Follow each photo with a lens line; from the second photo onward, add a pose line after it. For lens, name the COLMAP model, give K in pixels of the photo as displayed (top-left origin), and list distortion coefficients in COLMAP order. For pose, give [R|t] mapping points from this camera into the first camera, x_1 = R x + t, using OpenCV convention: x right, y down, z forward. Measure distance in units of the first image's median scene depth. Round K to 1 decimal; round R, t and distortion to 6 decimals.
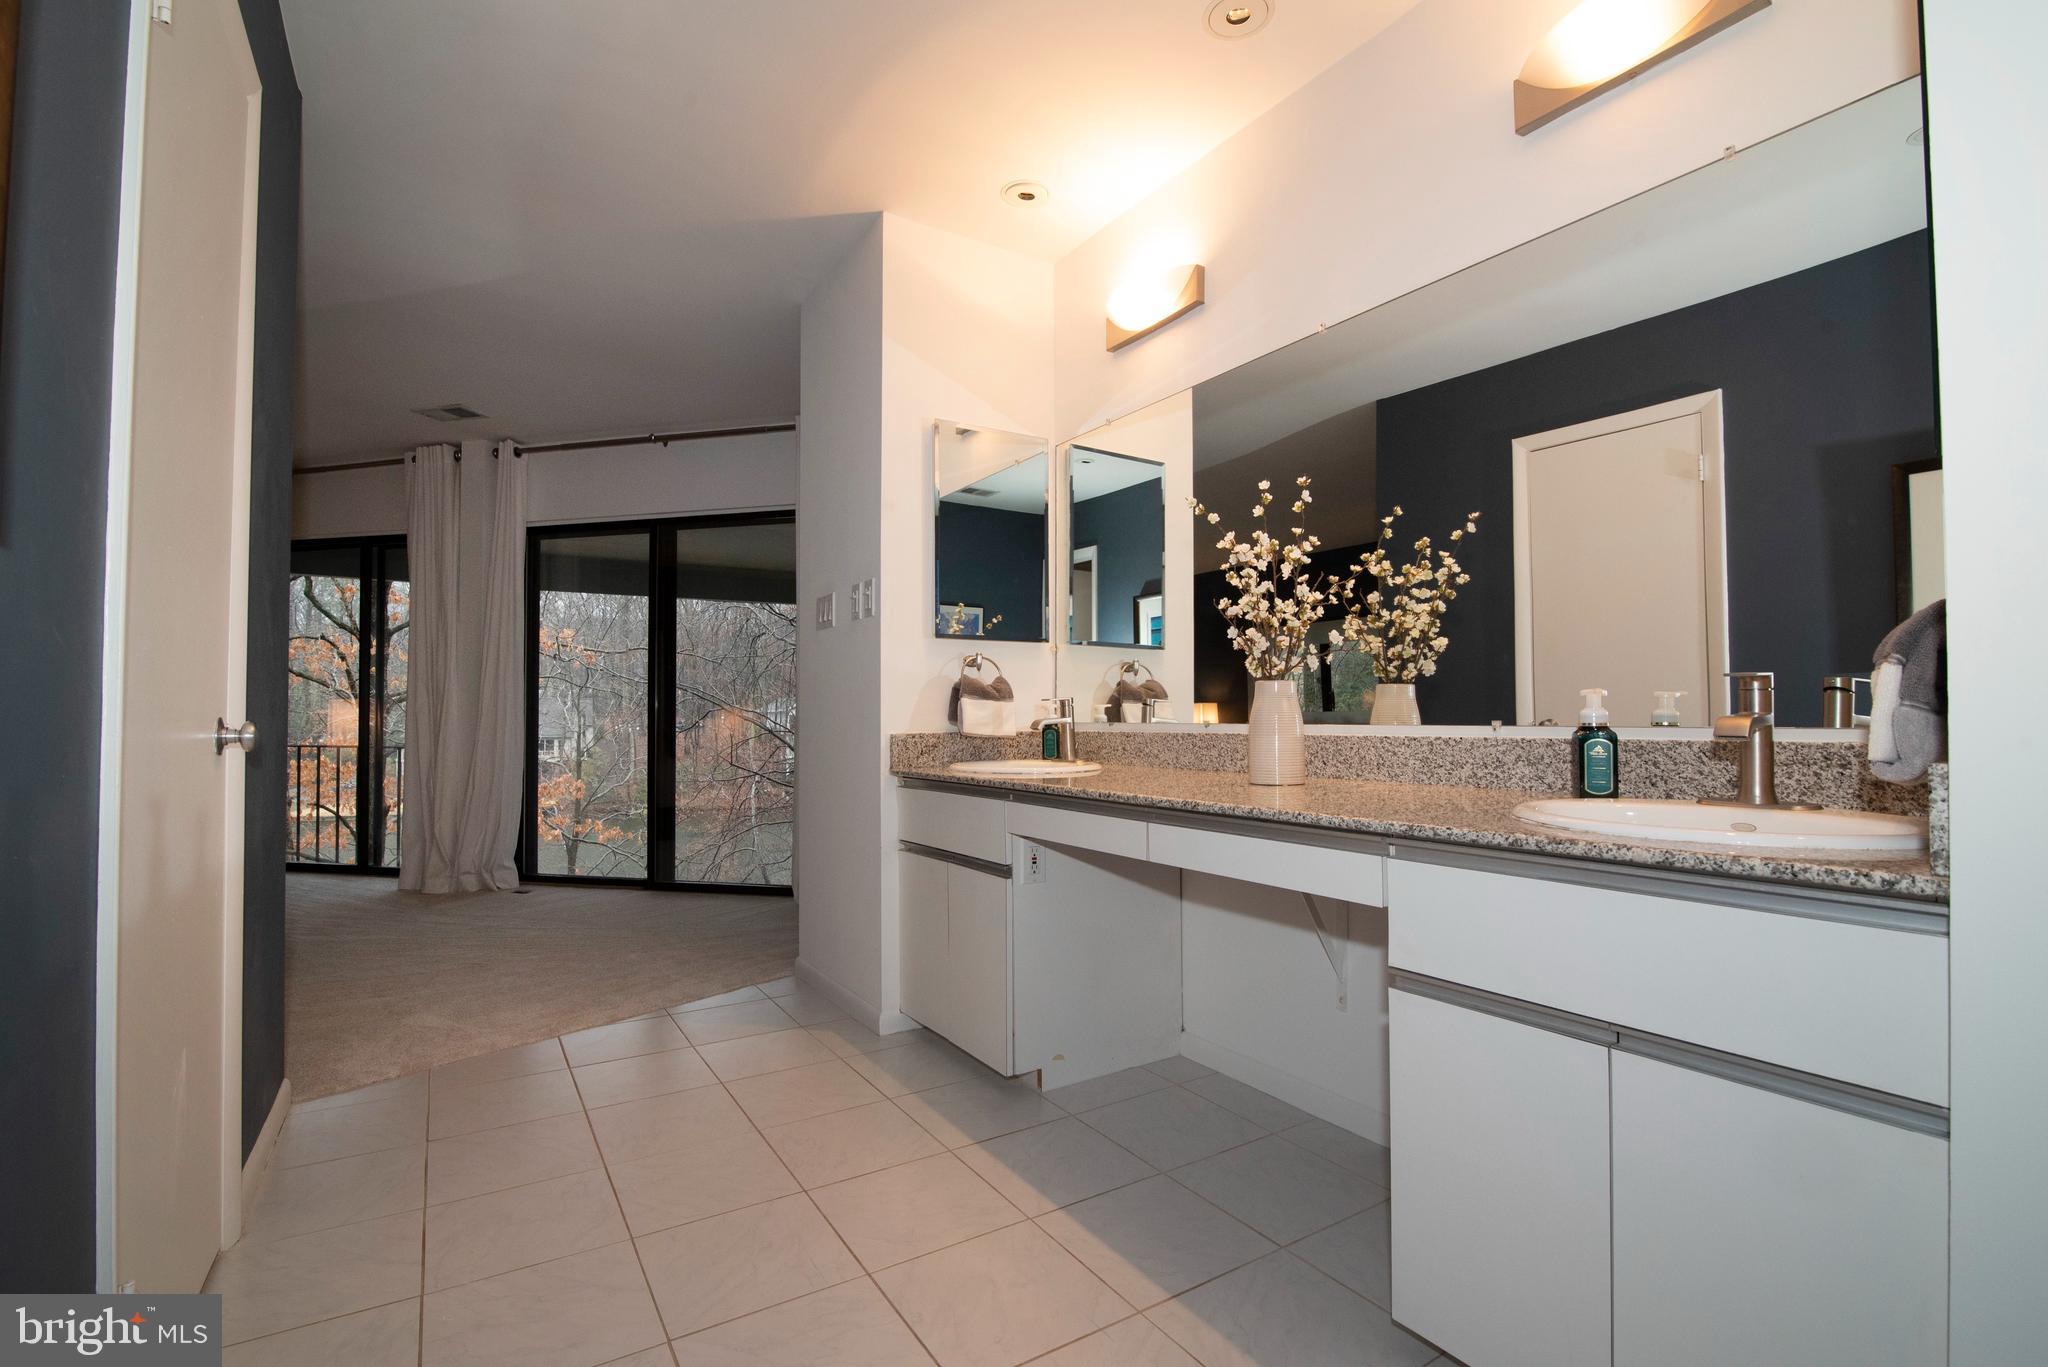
lens RADIAL K [[932.4, 0, 1026.8], [0, 932.4, 700.1], [0, 0, 1]] dist [-0.019125, 0.000997]
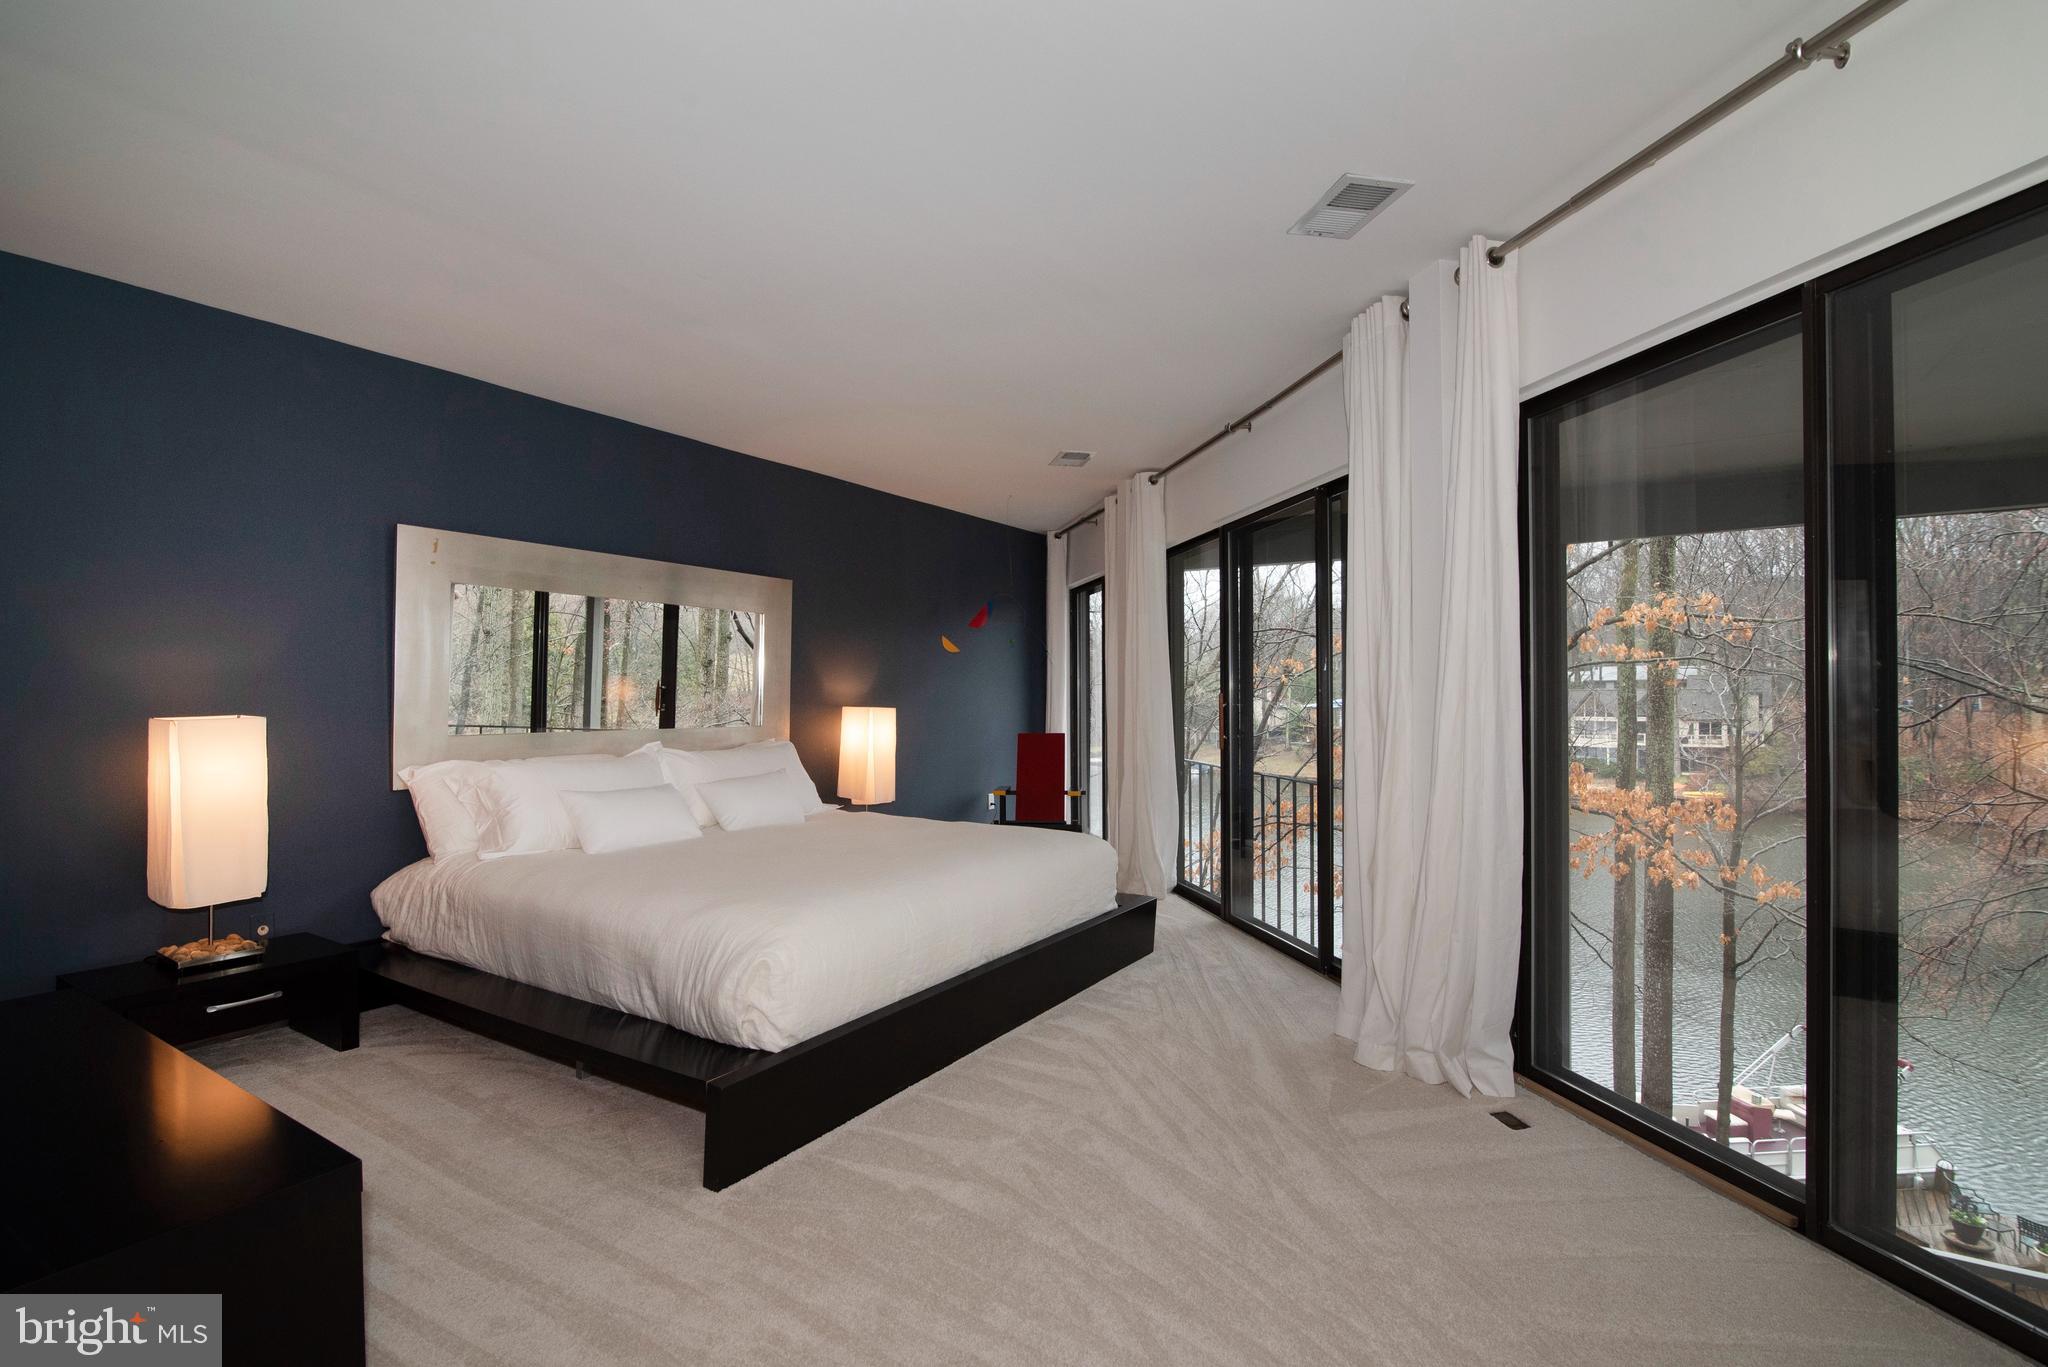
lens RADIAL K [[932.4, 0, 1033.9], [0, 932.4, 686.5], [0, 0, 1]] dist [-0.019125, 0.000997]
pose [[0.438719, -0.003680, -0.898617, -0.196349], [0.013385, 0.999907, 0.002440, -0.033252], [0.898525, -0.013099, 0.438728, 0.526884]]
